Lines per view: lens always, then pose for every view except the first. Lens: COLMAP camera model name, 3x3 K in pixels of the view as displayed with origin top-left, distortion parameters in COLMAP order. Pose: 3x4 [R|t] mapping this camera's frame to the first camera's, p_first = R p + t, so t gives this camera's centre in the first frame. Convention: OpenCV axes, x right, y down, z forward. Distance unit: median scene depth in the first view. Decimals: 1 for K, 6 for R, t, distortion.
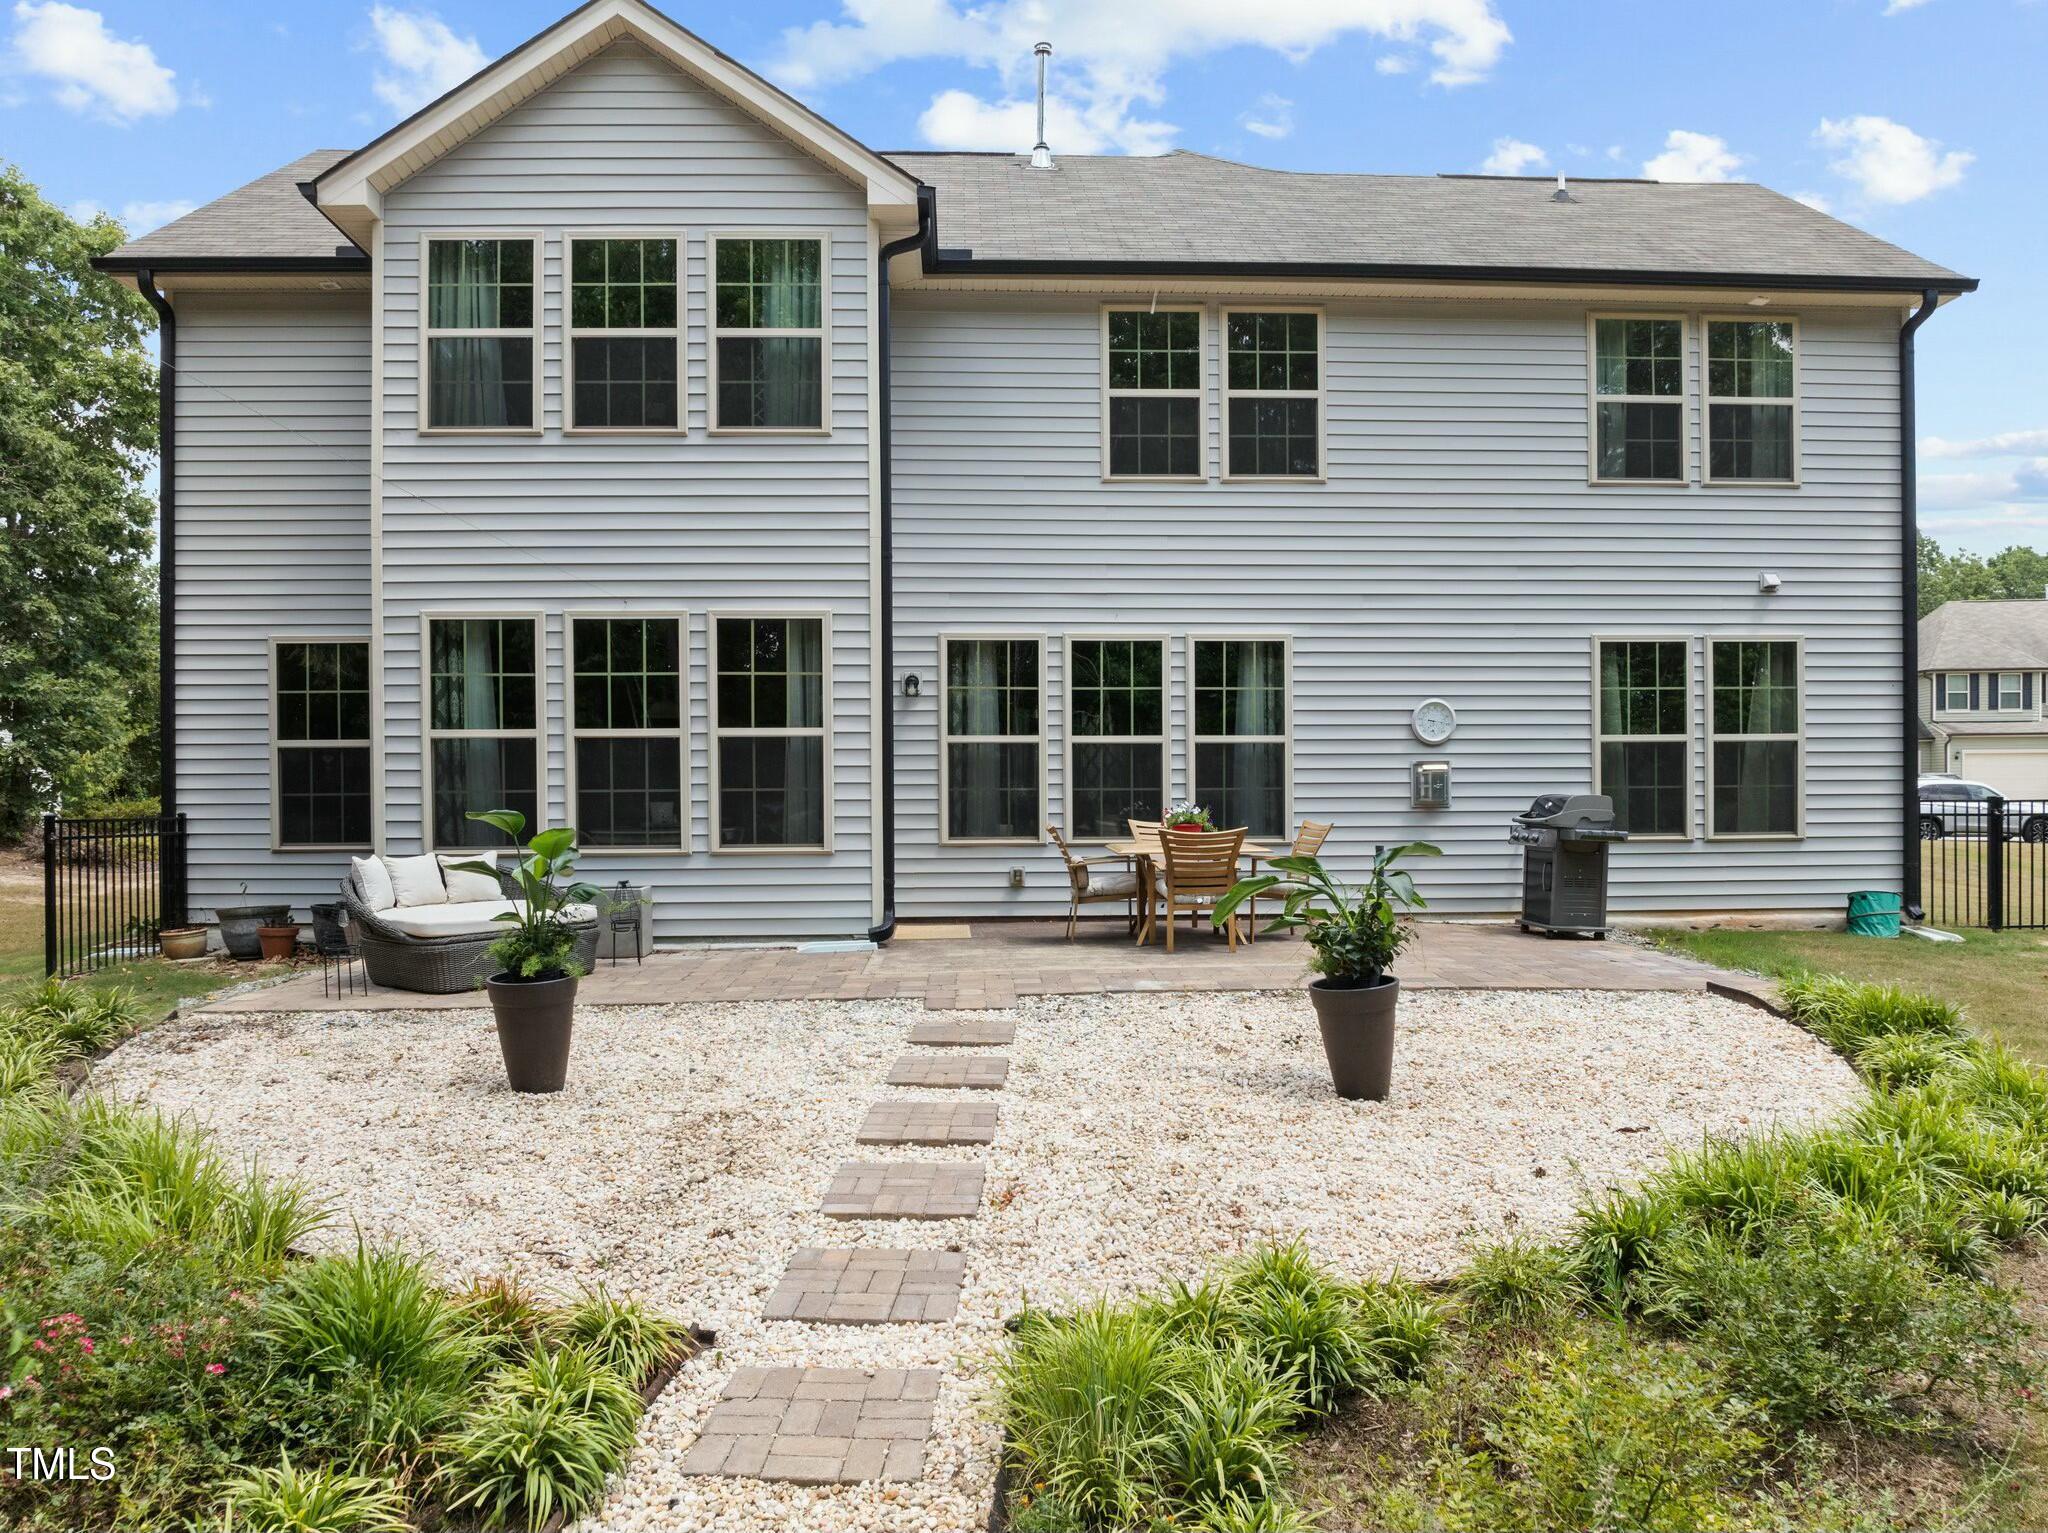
lens RADIAL K [[1476.4, 0, 1045.4], [0, 1476.4, 794.1], [0, 0, 1]] dist [-0.029628, -0.006525]
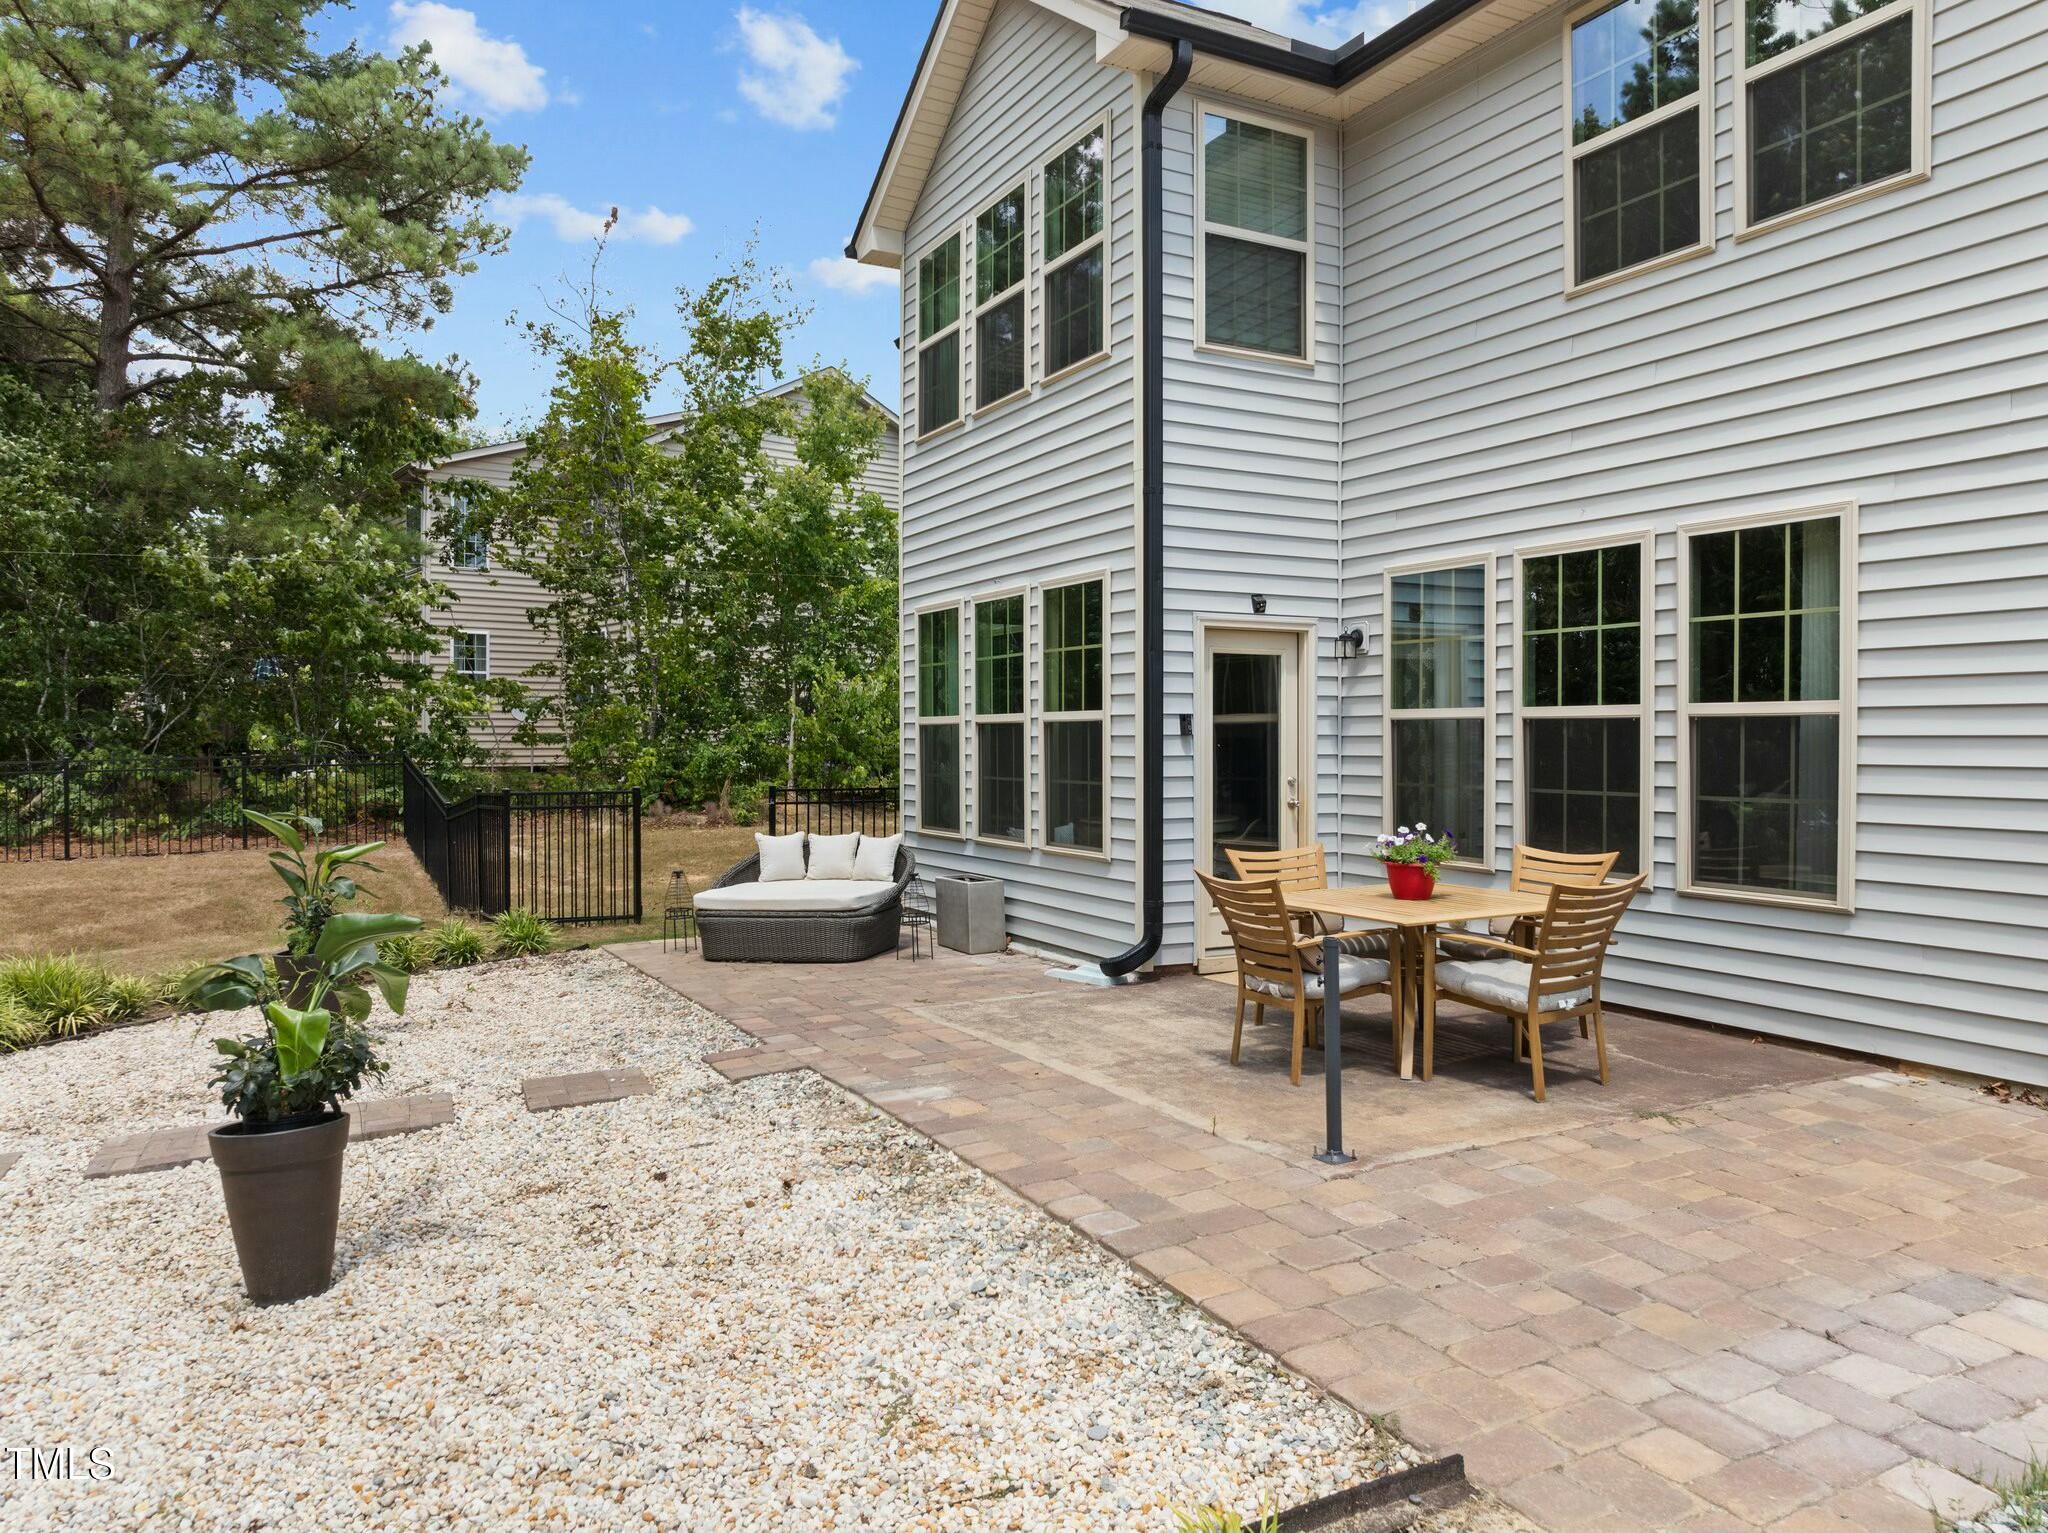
lens RADIAL K [[1433.0, 0, 1024.0], [0, 1433.0, 766.5], [0, 0, 1]] dist [-0.029402, -0.000859]
pose [[0.422079, 0.023266, -0.906260, 0.490609], [-0.003310, 0.999704, 0.024123, -0.028061], [0.906553, -0.007182, 0.422031, 0.535414]]
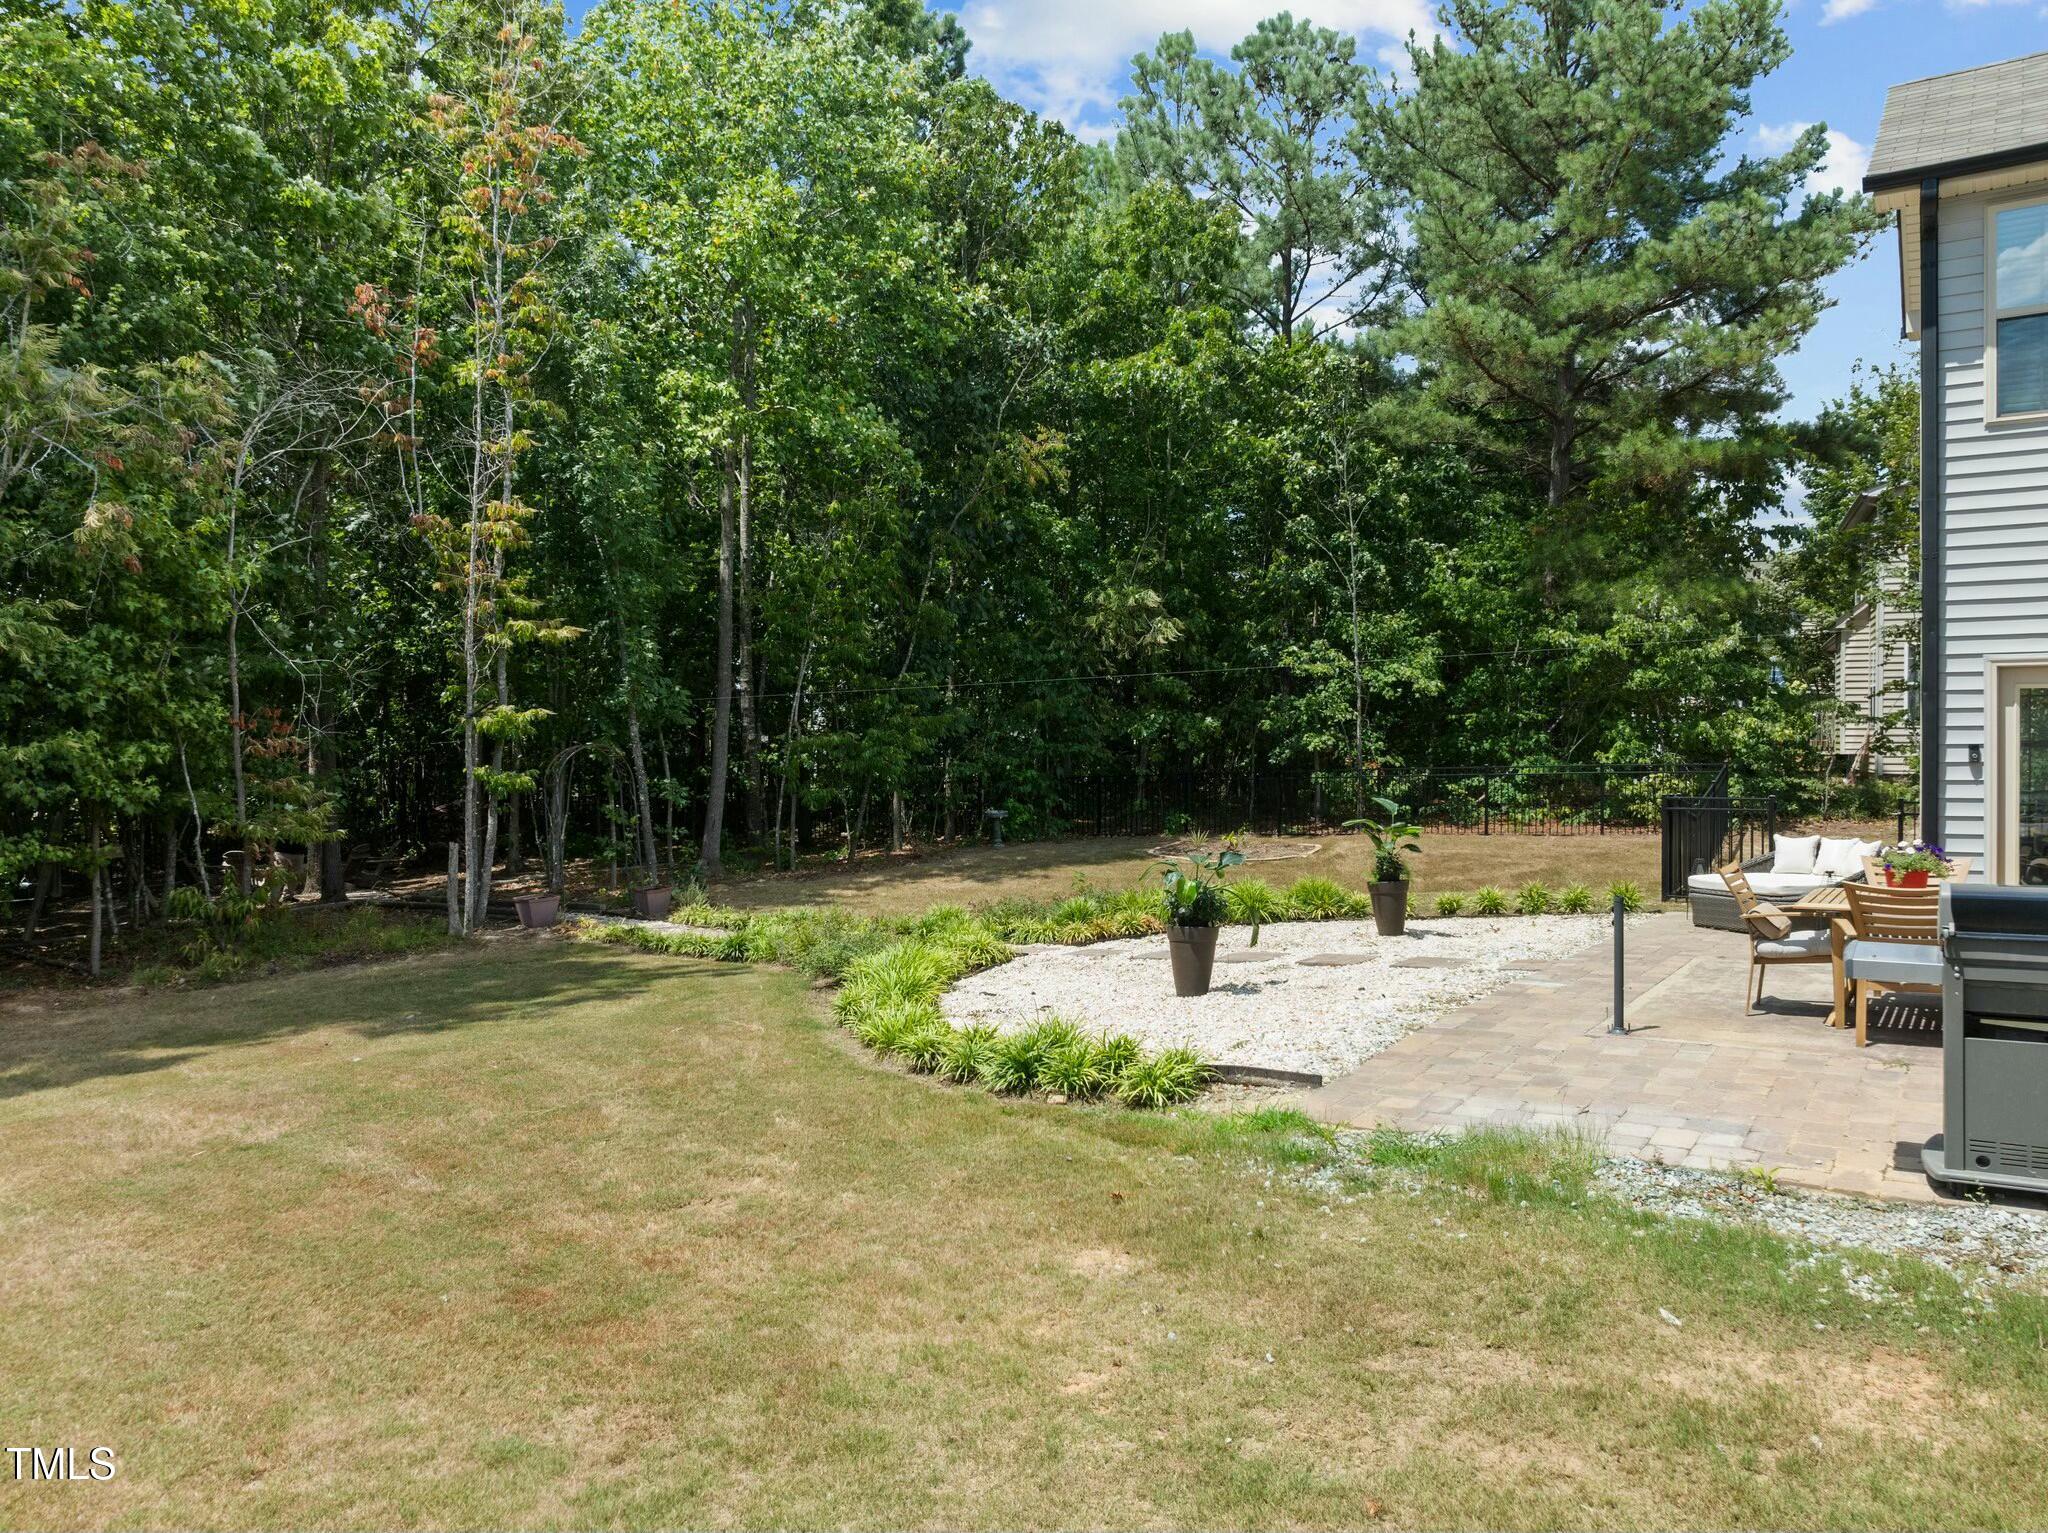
lens RADIAL K [[1446.6, 0, 1037.9], [0, 1446.6, 767.2], [0, 0, 1]] dist [-0.041100, 0.002989]
pose [[-0.609221, 0.024336, -0.792627, 0.847105], [0.013031, 0.999701, 0.020679, -0.047578], [0.792894, 0.002270, -0.609356, 0.974445]]
